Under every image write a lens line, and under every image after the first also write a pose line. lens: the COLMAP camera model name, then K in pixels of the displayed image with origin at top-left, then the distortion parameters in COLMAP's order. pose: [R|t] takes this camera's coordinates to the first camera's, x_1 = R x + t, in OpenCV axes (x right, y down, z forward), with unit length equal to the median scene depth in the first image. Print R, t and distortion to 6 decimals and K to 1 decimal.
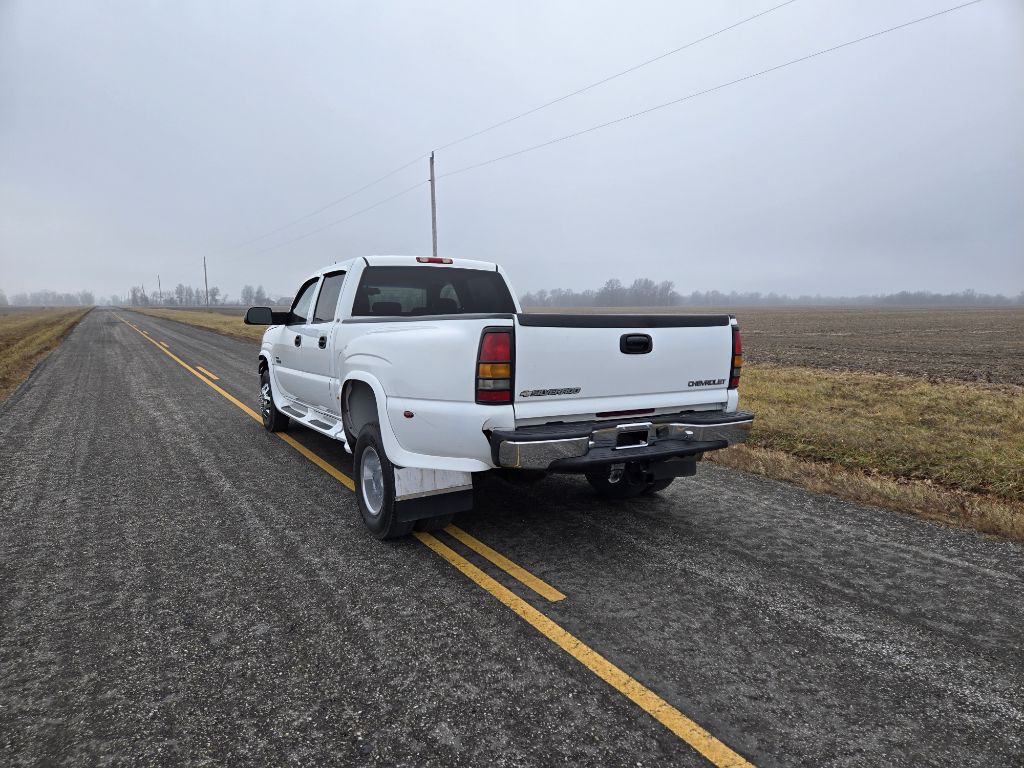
lens RADIAL K [[689.8, 0, 512.0], [0, 689.8, 384.0], [0, 0, 1]] dist [0.091916, -0.090793]
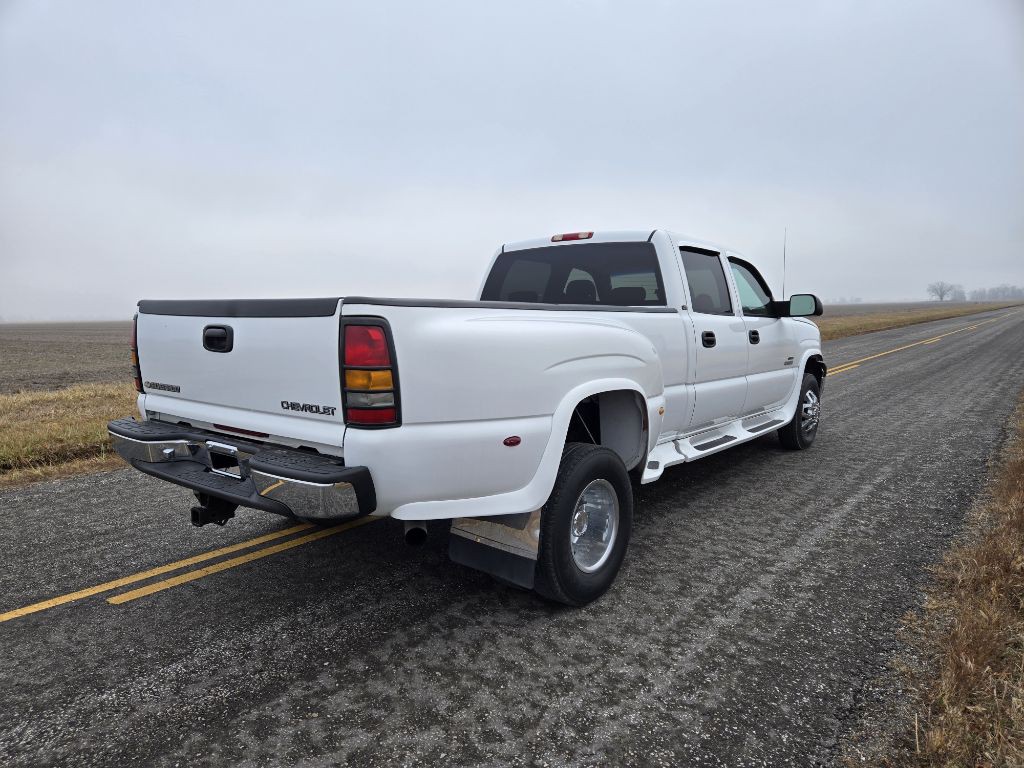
lens RADIAL K [[687.4, 0, 502.9], [0, 687.4, 392.1], [0, 0, 1]] dist [0.087068, -0.078678]
pose [[0.339785, 0.106409, -0.934464, 0.901317], [-0.089548, 0.992725, 0.080482, -0.080060], [0.936230, 0.056333, 0.346842, 0.931426]]
